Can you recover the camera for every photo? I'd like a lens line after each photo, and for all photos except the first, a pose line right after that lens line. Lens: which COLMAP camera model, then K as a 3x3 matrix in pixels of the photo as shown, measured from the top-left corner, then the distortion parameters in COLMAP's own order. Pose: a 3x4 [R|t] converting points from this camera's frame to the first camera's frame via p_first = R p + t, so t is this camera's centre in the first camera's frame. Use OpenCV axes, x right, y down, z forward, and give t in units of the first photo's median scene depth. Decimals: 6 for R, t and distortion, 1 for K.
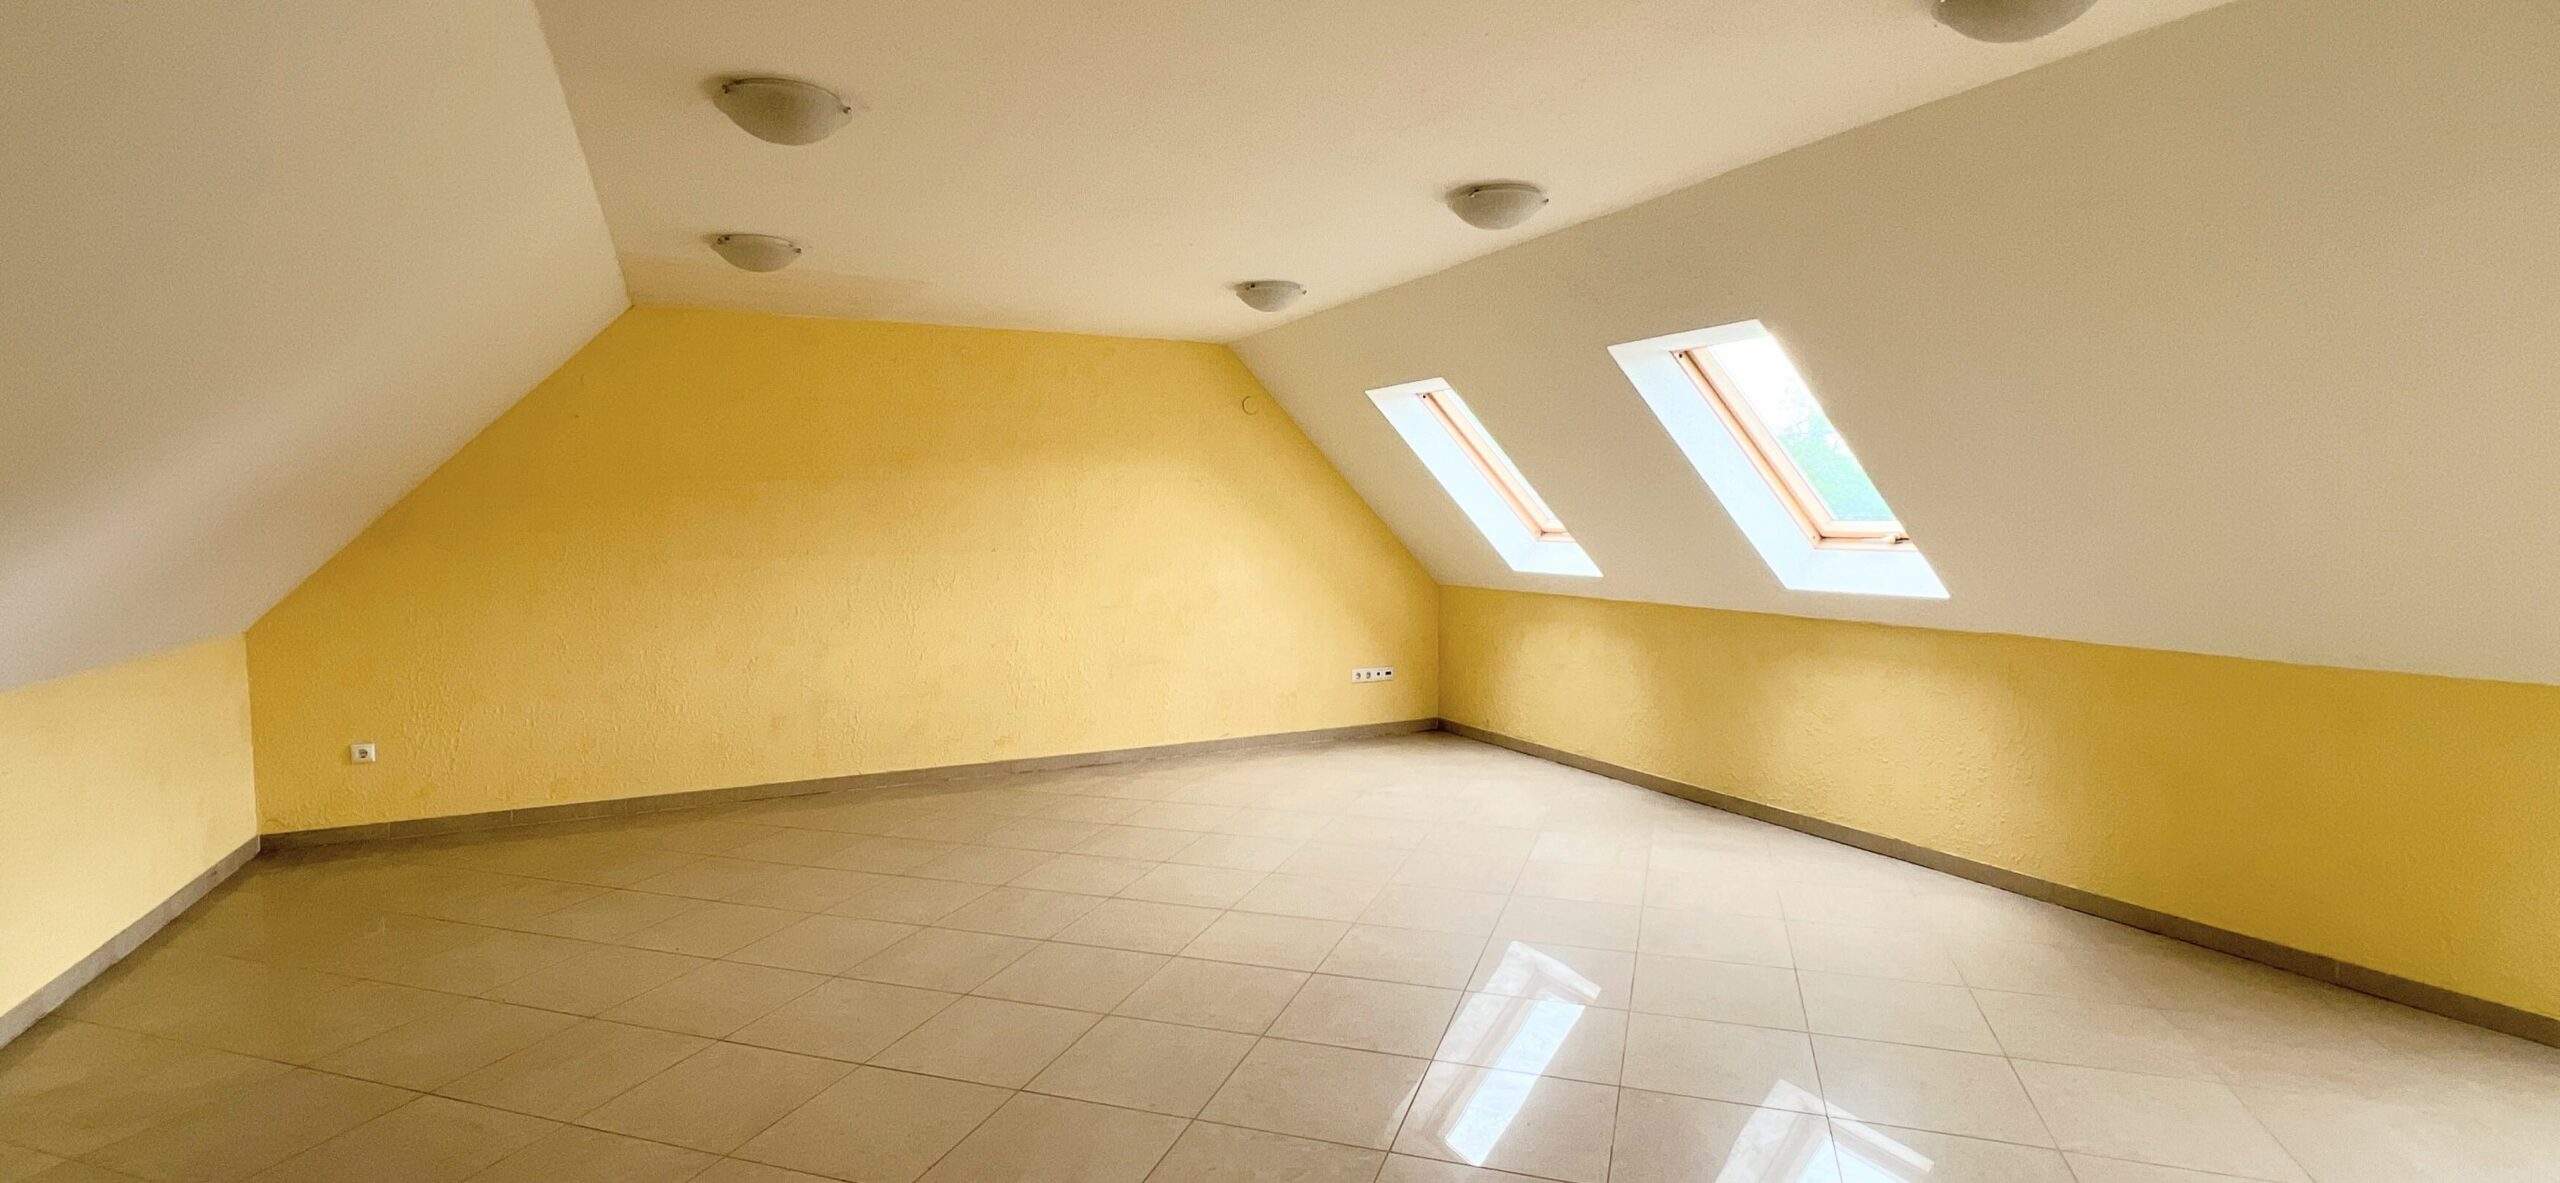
lens RADIAL K [[1189.2, 0, 1277.1], [0, 1189.2, 581.7], [0, 0, 1]] dist [-0.002044, -0.000125]
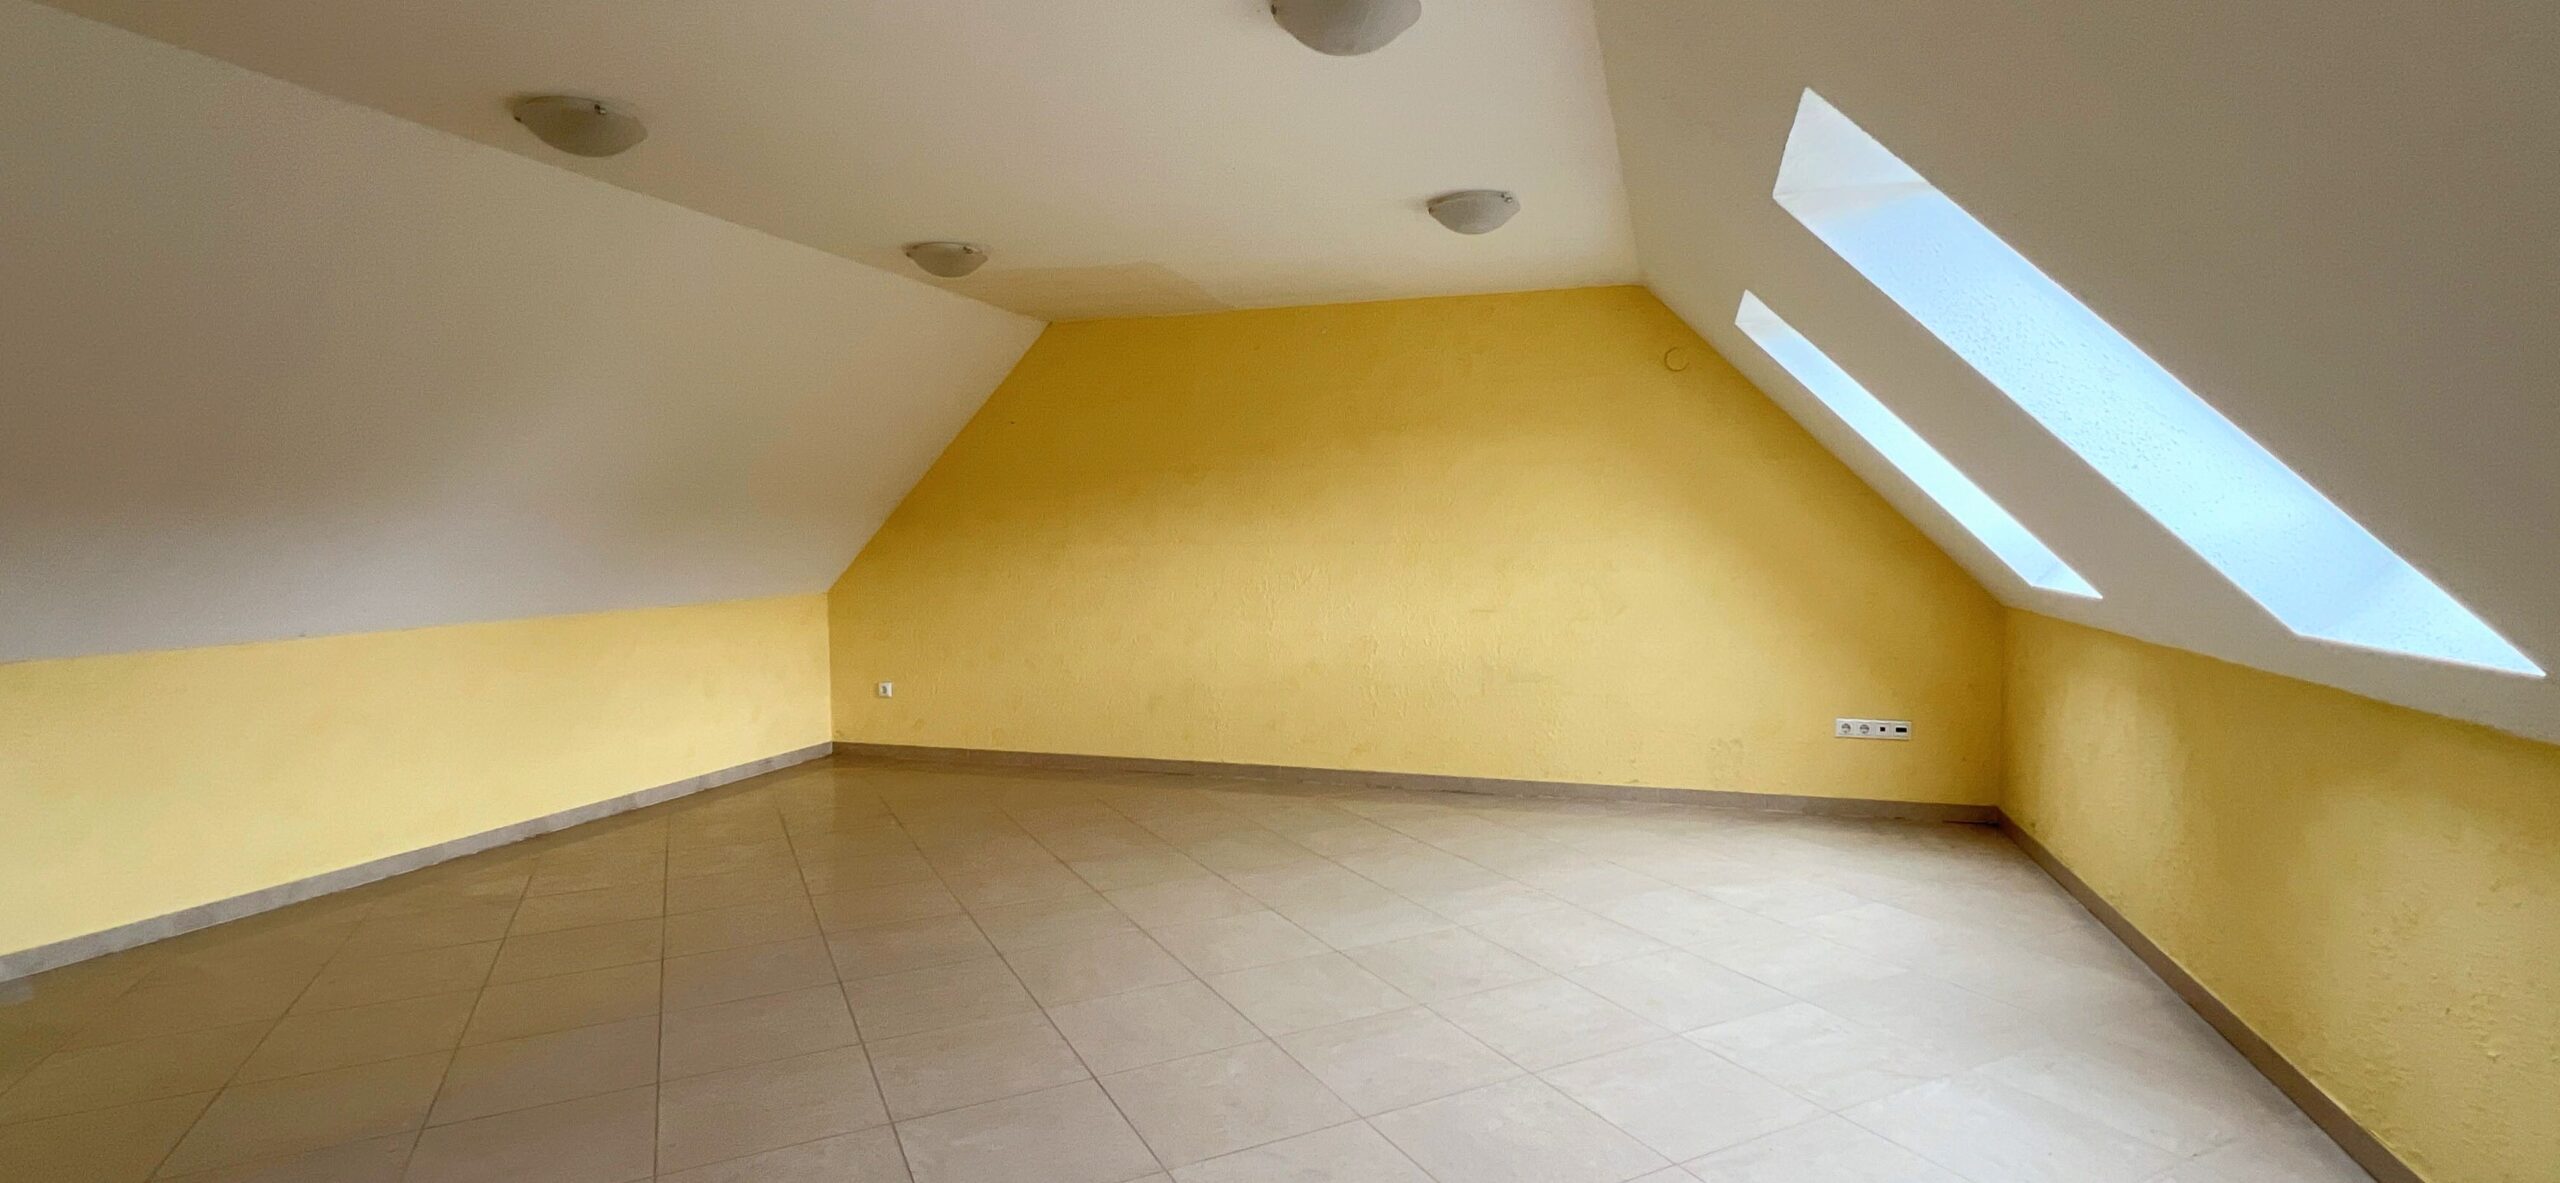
lens RADIAL K [[1189.2, 0, 1277.1], [0, 1189.2, 581.7], [0, 0, 1]] dist [-0.002044, -0.000125]
pose [[0.715814, 0.034215, -0.697452, 0.405063], [-0.036864, 0.999258, 0.011186, -0.004260], [0.697317, 0.017704, 0.716544, 0.328871]]
